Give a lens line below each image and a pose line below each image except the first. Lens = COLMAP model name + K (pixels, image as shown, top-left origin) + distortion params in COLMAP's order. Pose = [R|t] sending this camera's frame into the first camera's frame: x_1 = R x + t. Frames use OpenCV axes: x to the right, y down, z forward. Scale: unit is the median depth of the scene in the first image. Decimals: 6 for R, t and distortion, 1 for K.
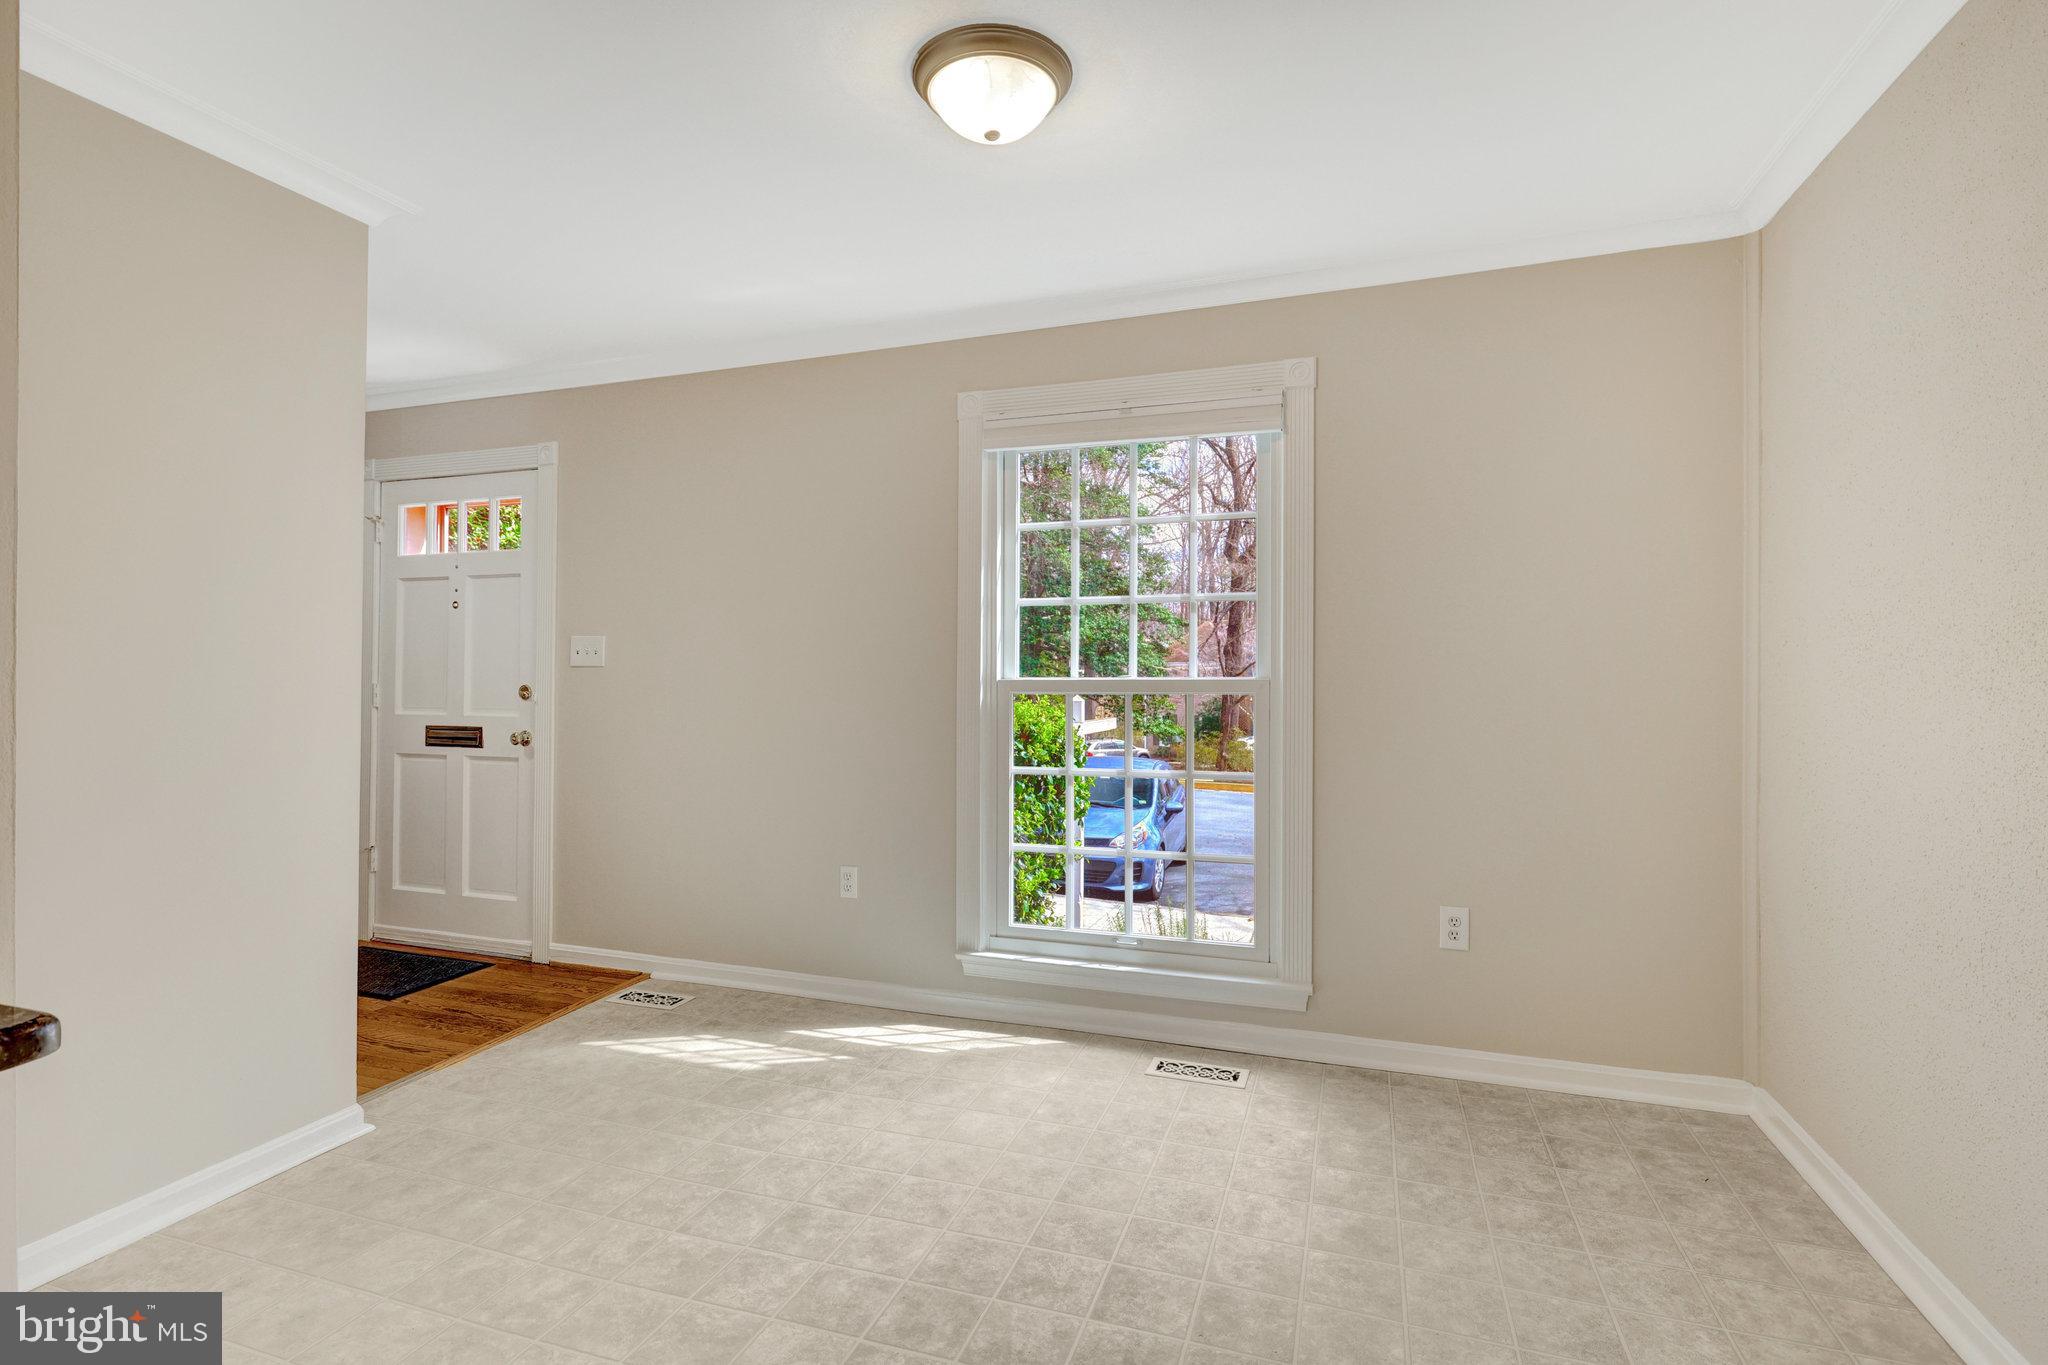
lens RADIAL K [[985.3, 0, 1024.0], [0, 985.3, 682.5], [0, 0, 1]] dist [0.000463, -0.000968]
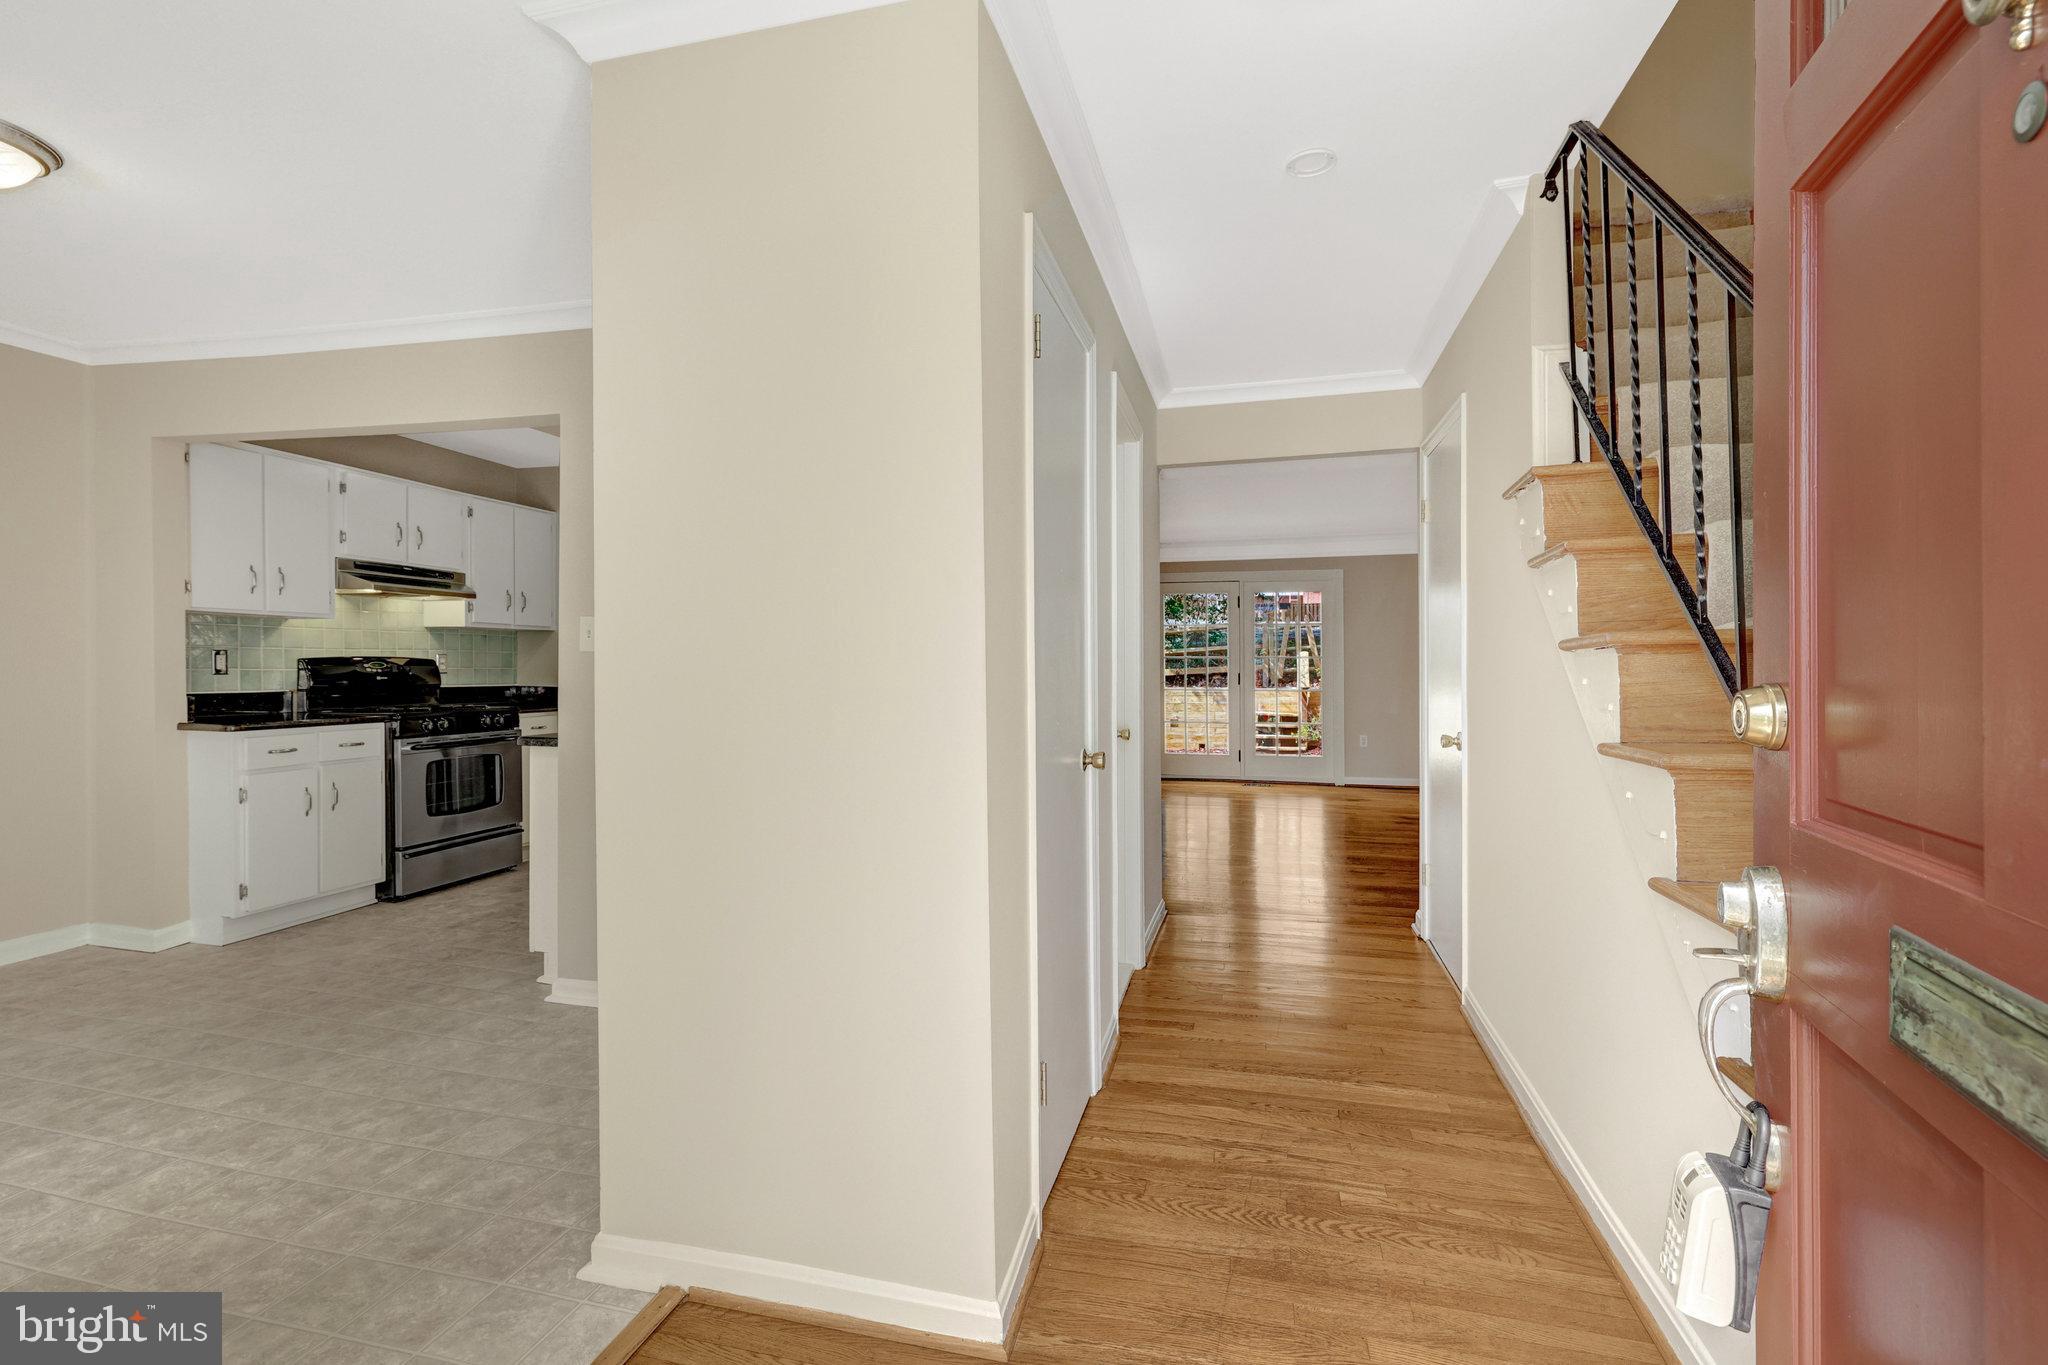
lens RADIAL K [[928.9, 0, 1022.6], [0, 928.9, 673.6], [0, 0, 1]] dist [-0.000866, 0.000637]
pose [[-0.996838, -0.000596, -0.079463, -0.794611], [-0.002433, 0.999732, 0.023016, -0.014588], [0.079428, 0.023137, -0.996572, 1.451051]]
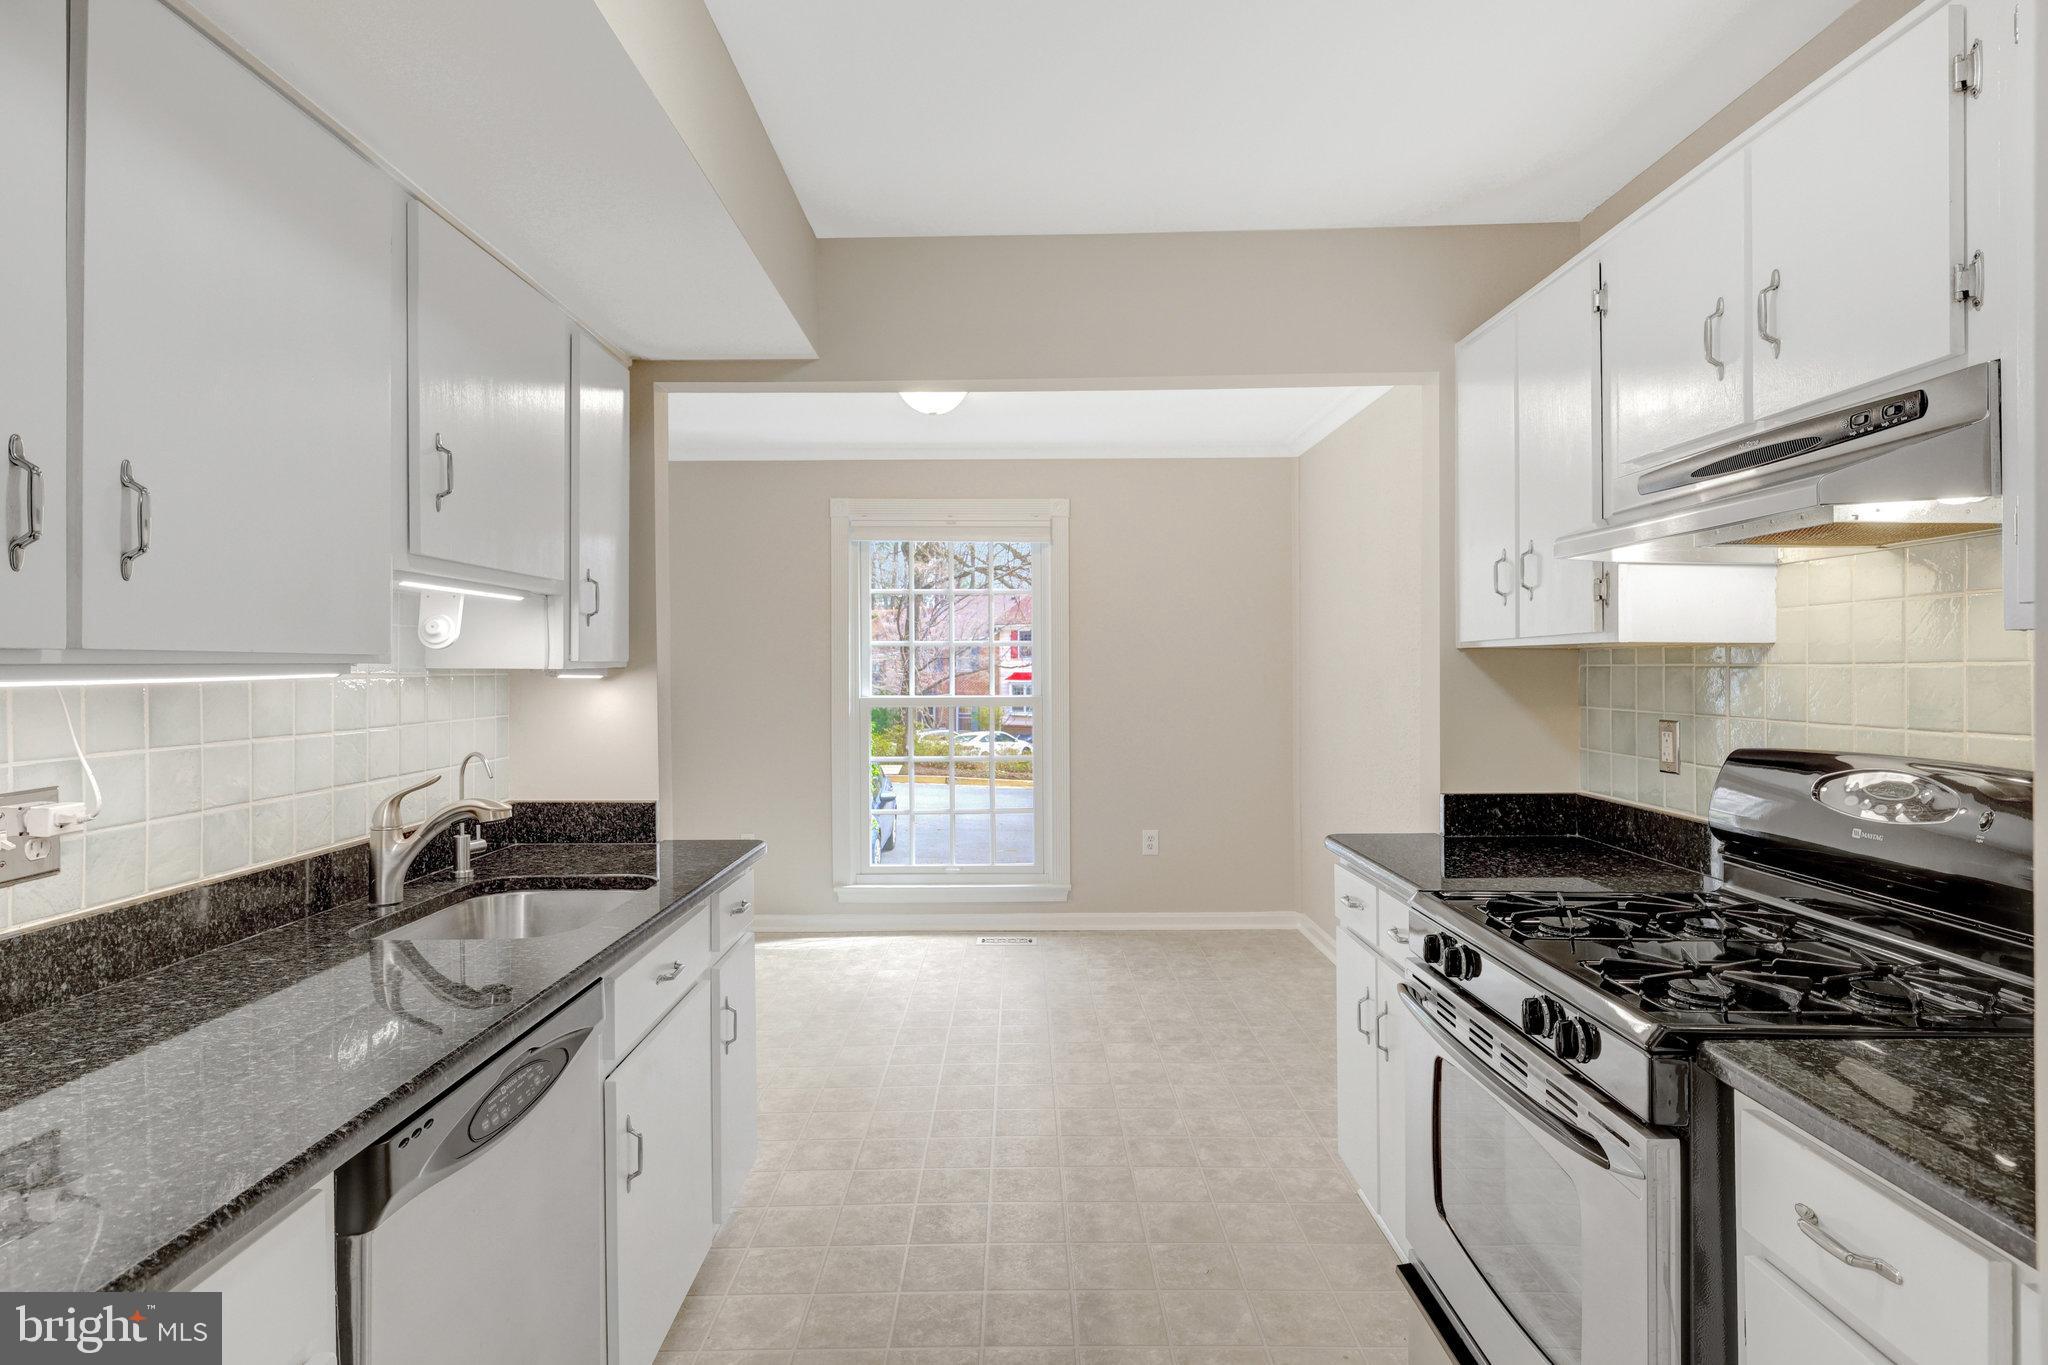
lens RADIAL K [[1059.5, 0, 1024.0], [0, 1059.5, 682.5], [0, 0, 1]] dist [0.001611, -0.000056]
pose [[0.944577, -0.011121, 0.328101, -0.350325], [0.007626, 0.999900, 0.011937, -0.047031], [-0.328201, -0.008773, 0.944567, -0.623073]]
